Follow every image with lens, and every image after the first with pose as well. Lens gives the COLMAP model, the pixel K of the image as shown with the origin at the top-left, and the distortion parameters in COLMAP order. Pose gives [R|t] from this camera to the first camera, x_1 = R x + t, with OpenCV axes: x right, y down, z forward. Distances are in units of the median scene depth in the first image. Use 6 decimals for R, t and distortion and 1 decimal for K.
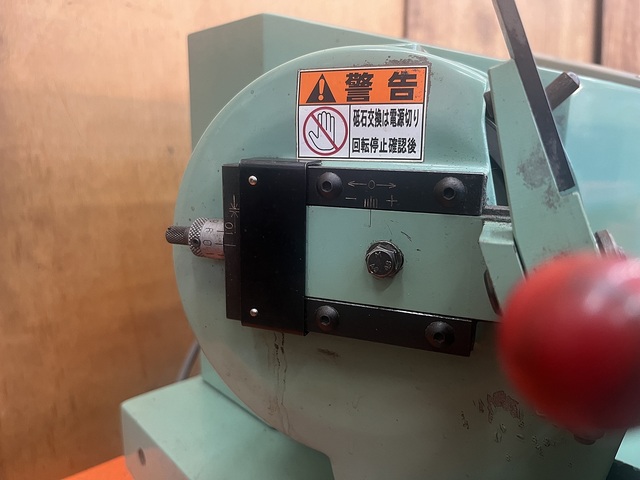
lens RADIAL K [[498.7, 0, 320.0], [0, 498.7, 240.0], [0, 0, 1]] dist [0.049151, -0.093569]
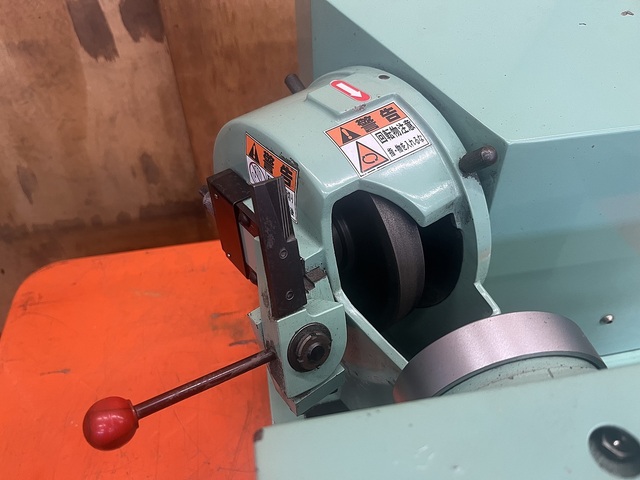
lens RADIAL K [[498.7, 0, 320.0], [0, 498.7, 240.0], [0, 0, 1]] dist [0.049151, -0.093569]
pose [[0.845196, 0.342895, -0.409959, 0.341205], [-0.082134, 0.841279, 0.534326, -0.351222], [0.528108, -0.417938, 0.739209, -0.039205]]
